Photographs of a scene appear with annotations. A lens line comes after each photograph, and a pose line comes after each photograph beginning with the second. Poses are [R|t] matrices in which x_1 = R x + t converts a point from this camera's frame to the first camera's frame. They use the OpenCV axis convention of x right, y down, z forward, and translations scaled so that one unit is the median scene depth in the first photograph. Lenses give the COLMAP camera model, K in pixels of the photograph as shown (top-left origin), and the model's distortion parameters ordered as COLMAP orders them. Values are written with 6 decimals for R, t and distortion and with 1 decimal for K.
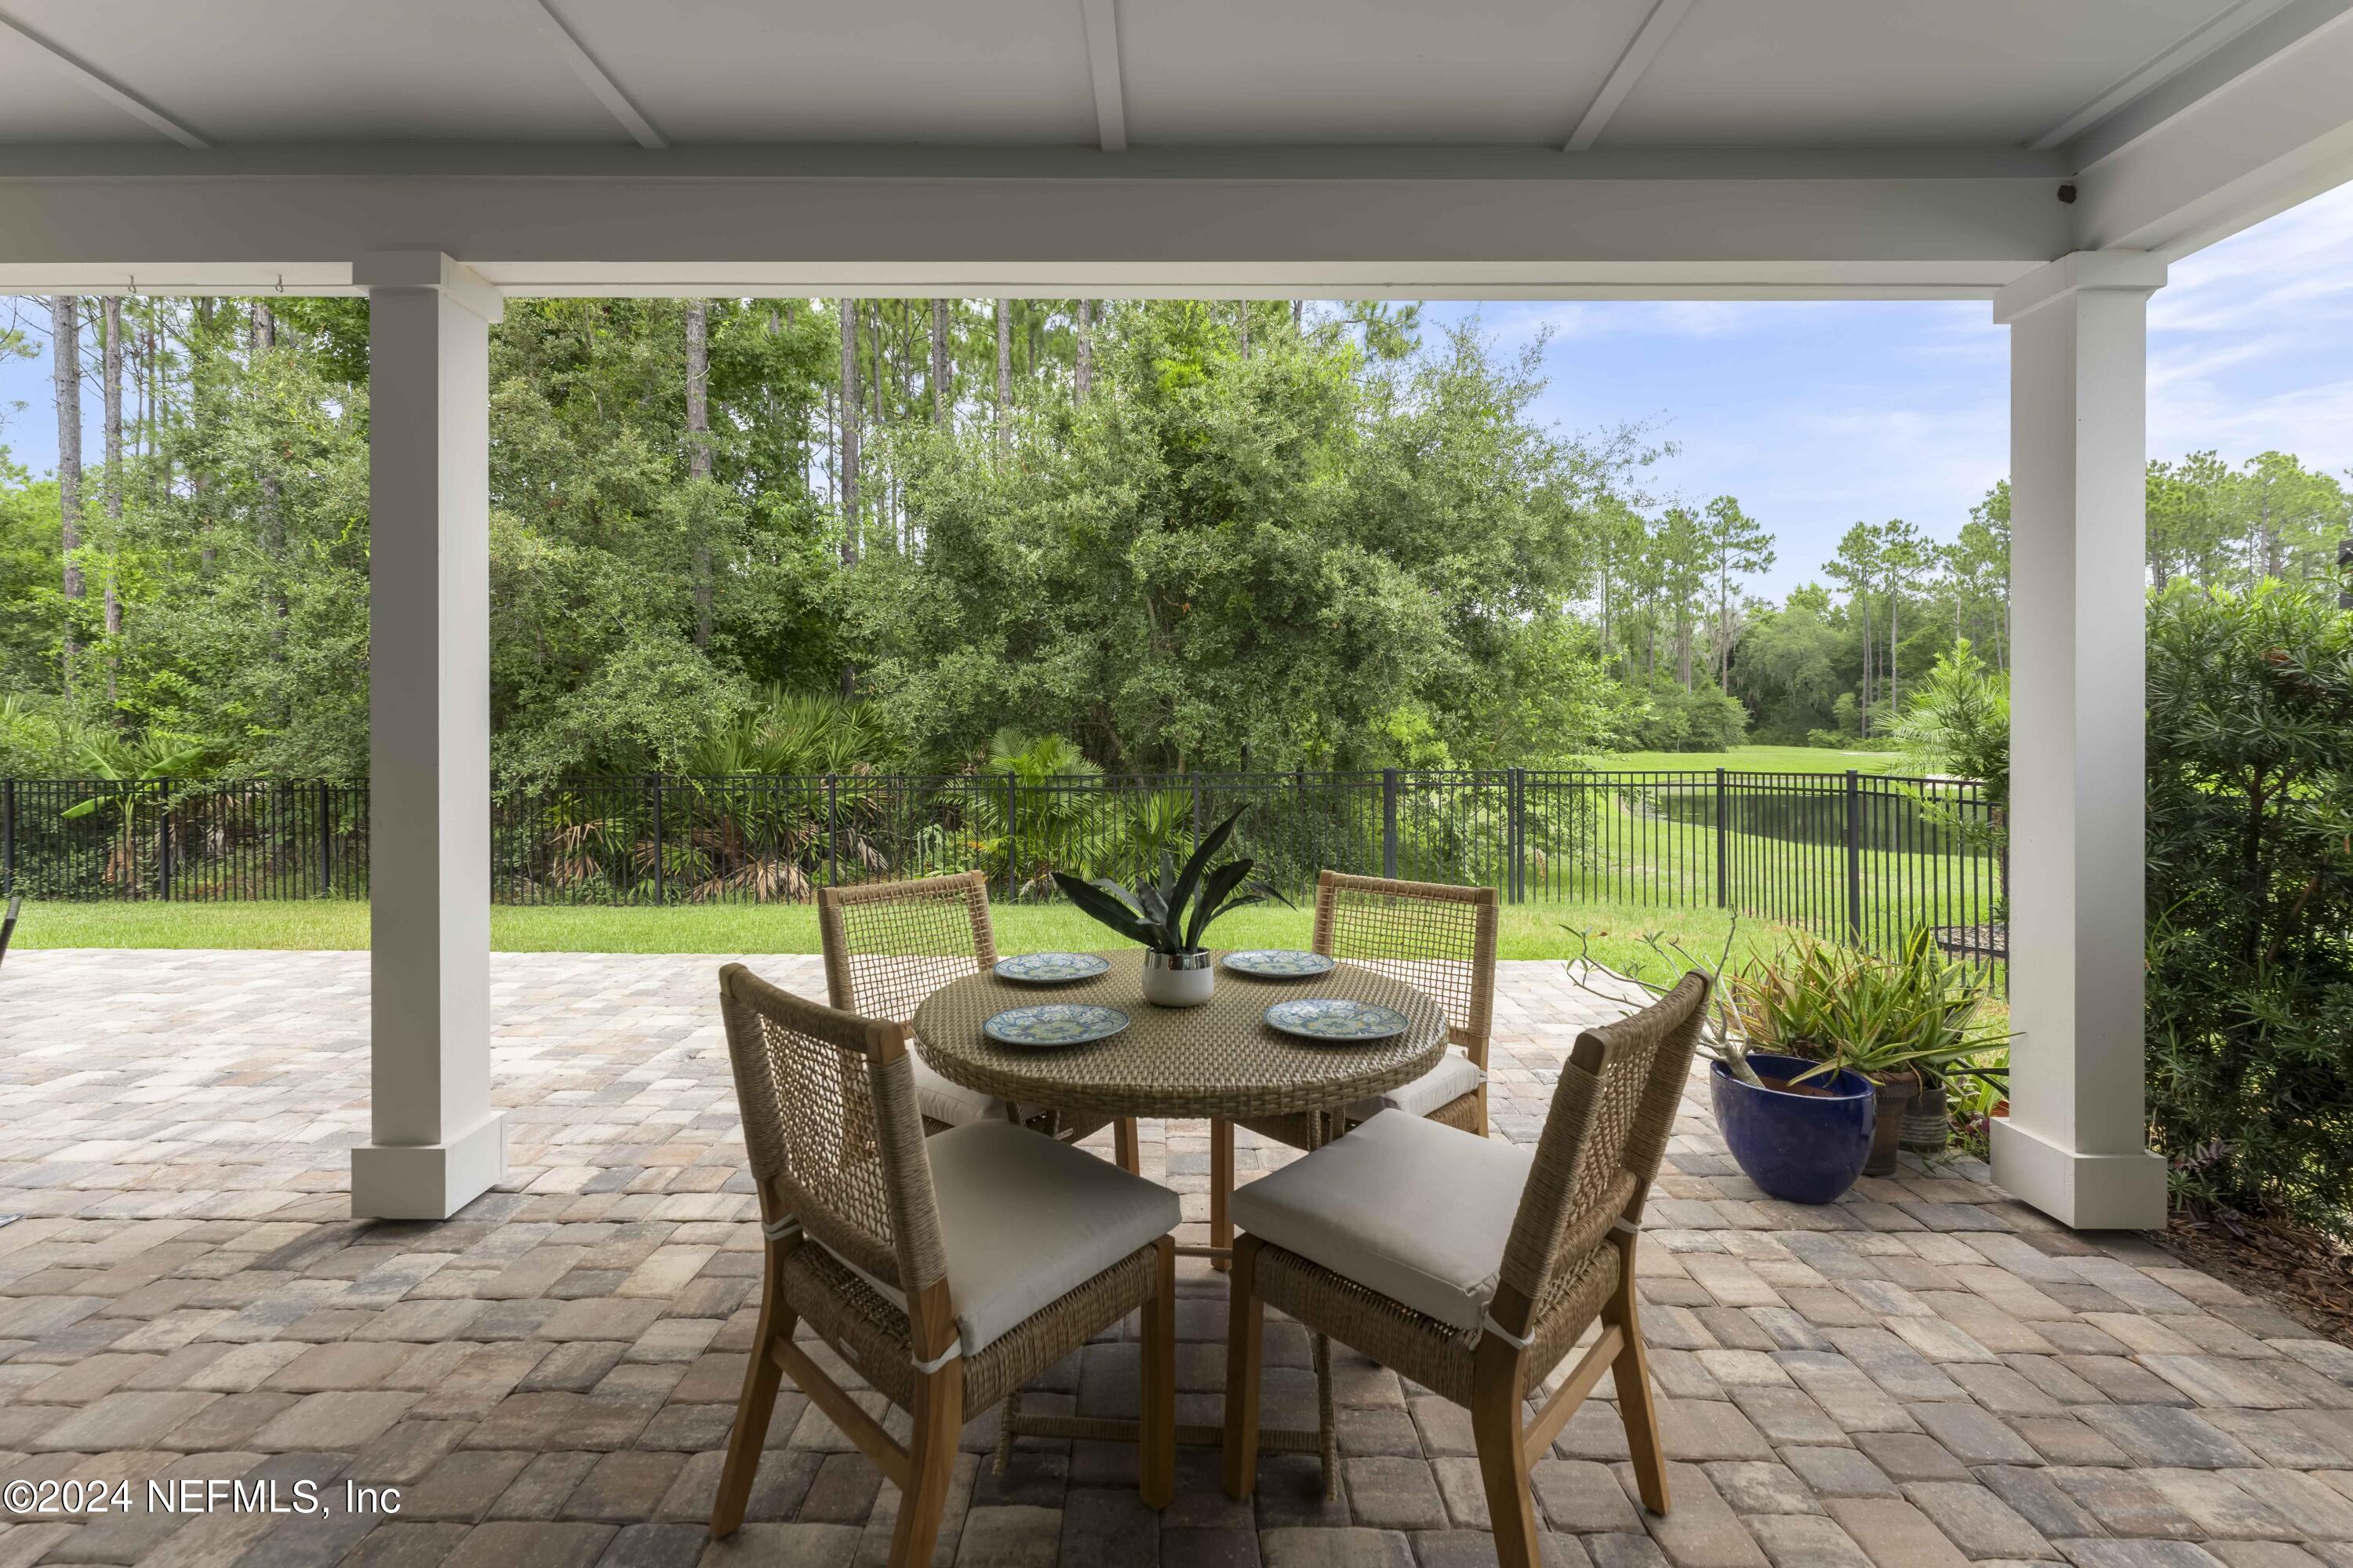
lens RADIAL K [[959.8, 0, 1159.6], [0, 959.8, 747.5], [0, 0, 1]] dist [0.001083, -0.000253]
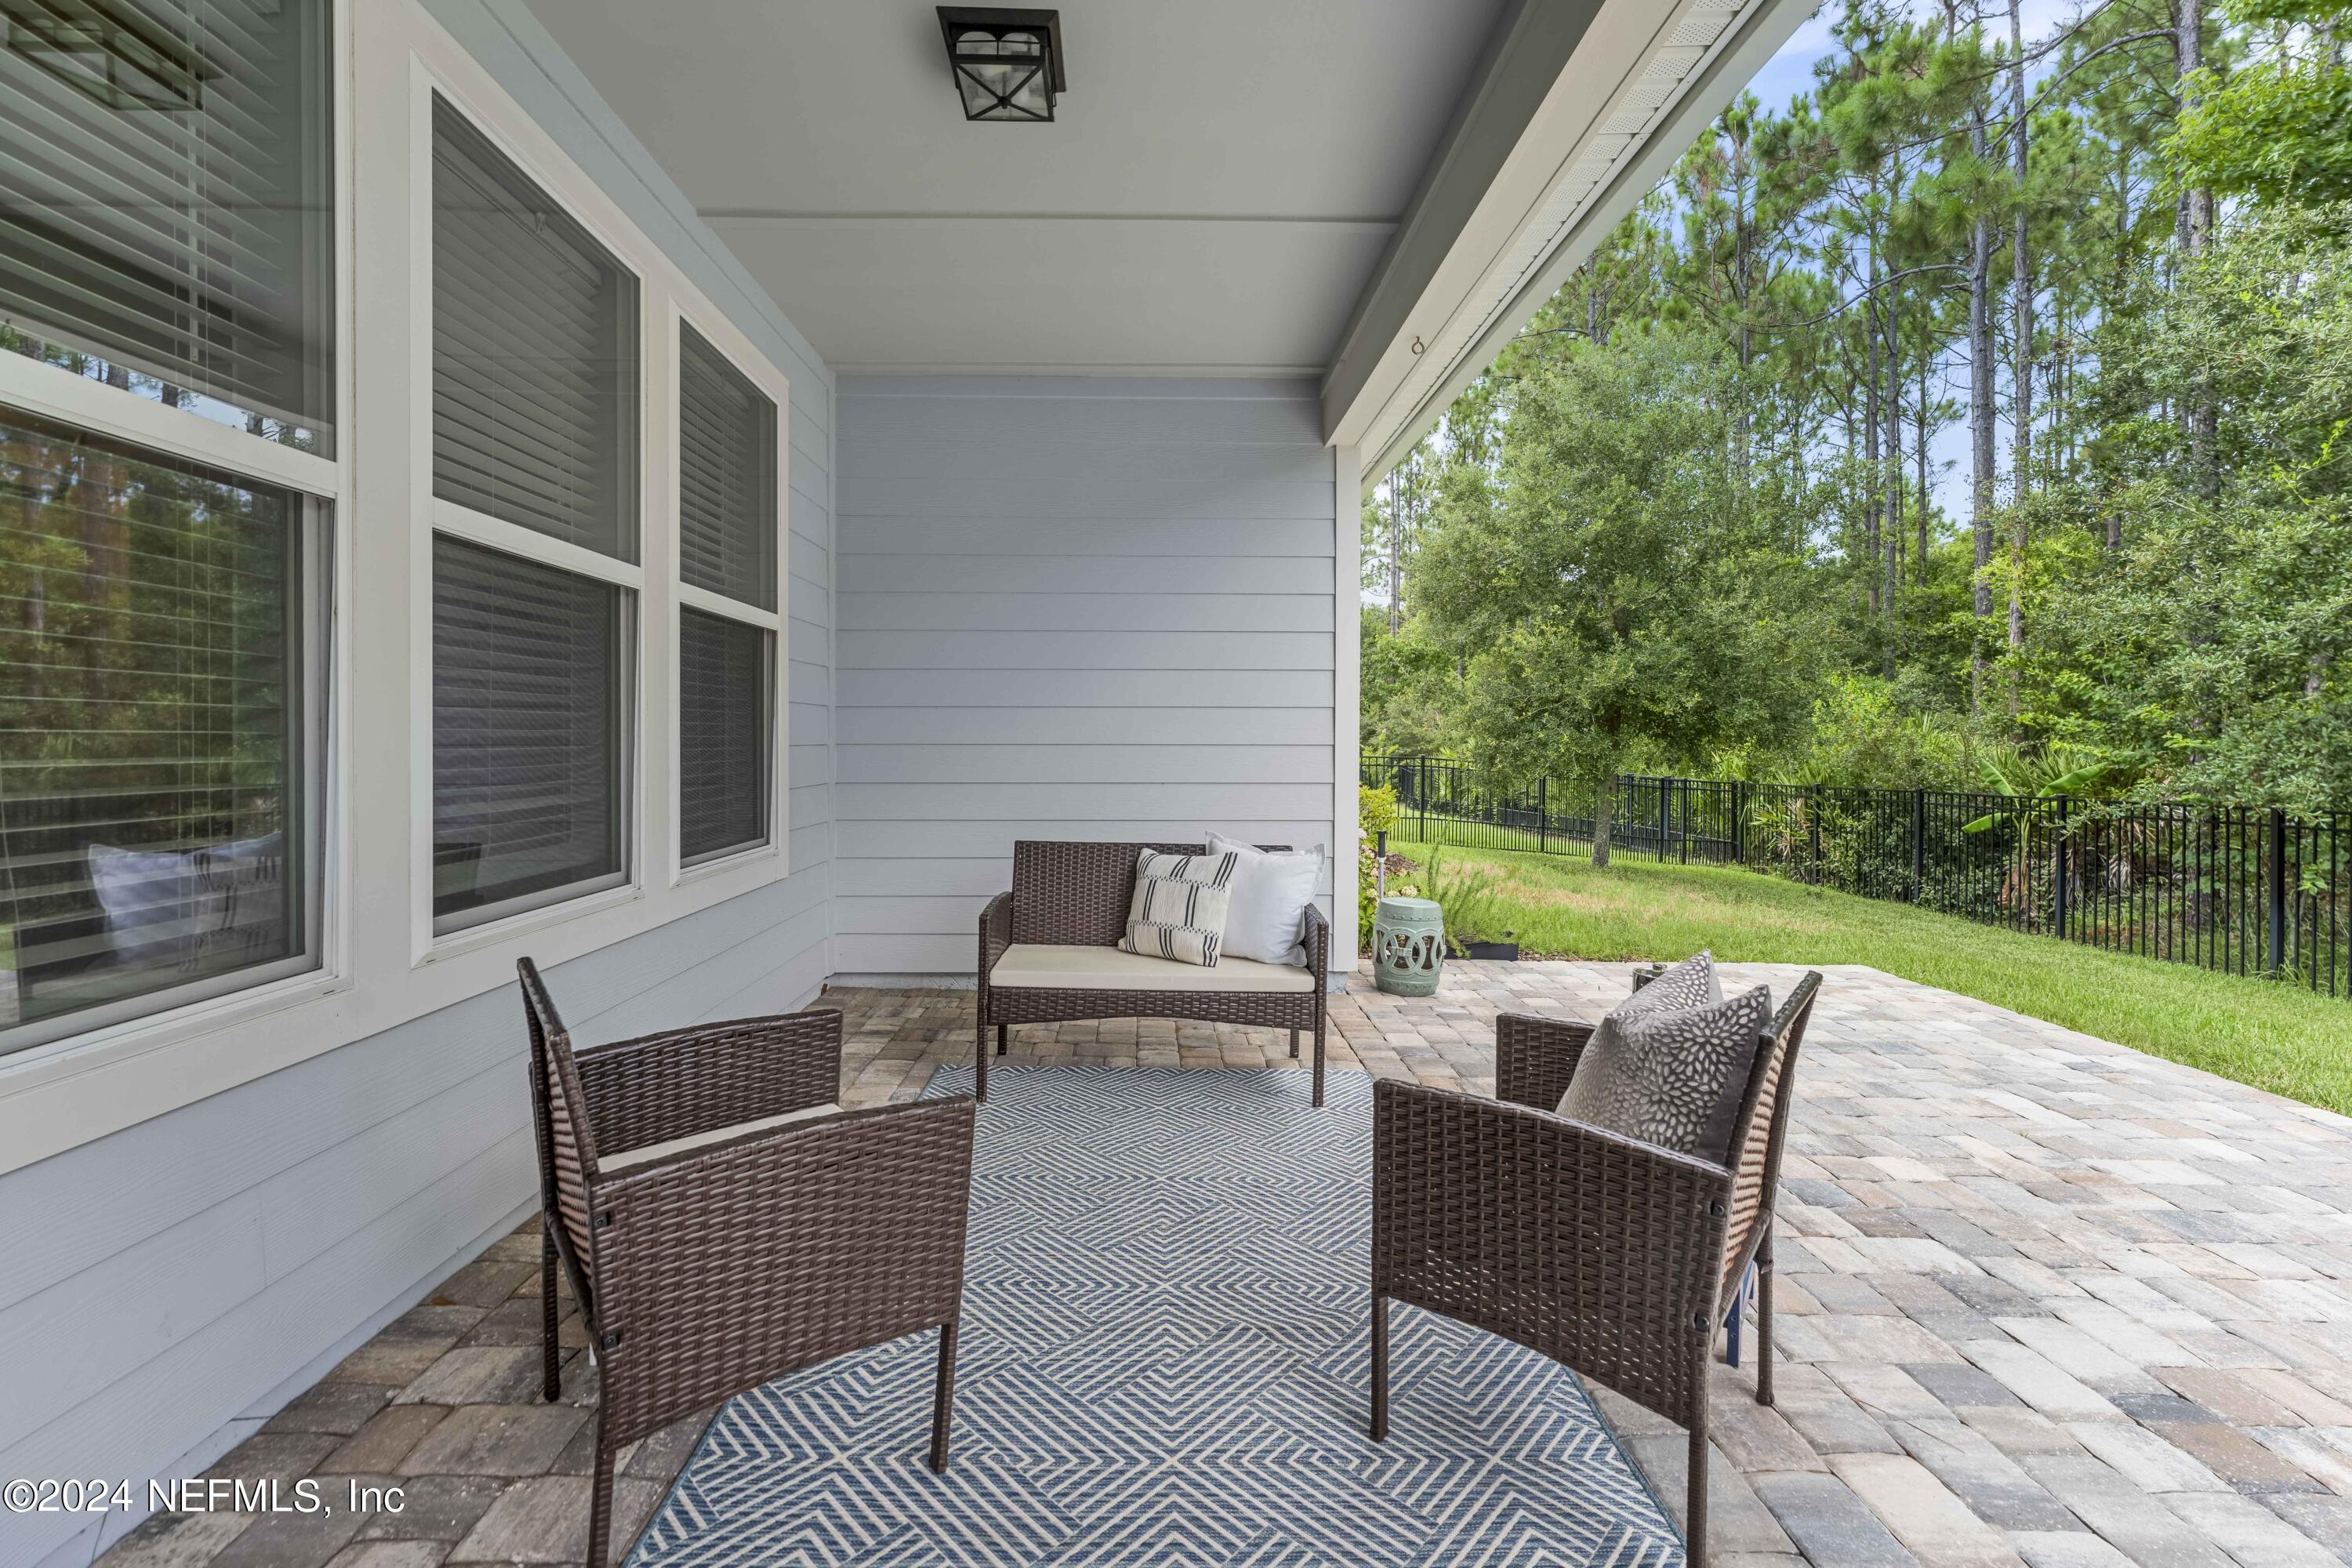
lens RADIAL K [[959.4, 0, 1159.1], [0, 959.4, 747.5], [0, 0, 1]] dist [0.001083, -0.000253]
pose [[0.012174, 0.000303, -0.999926, -0.169065], [-0.023844, 0.999716, 0.000013, 0.006621], [0.999642, 0.023842, 0.012178, 0.163110]]
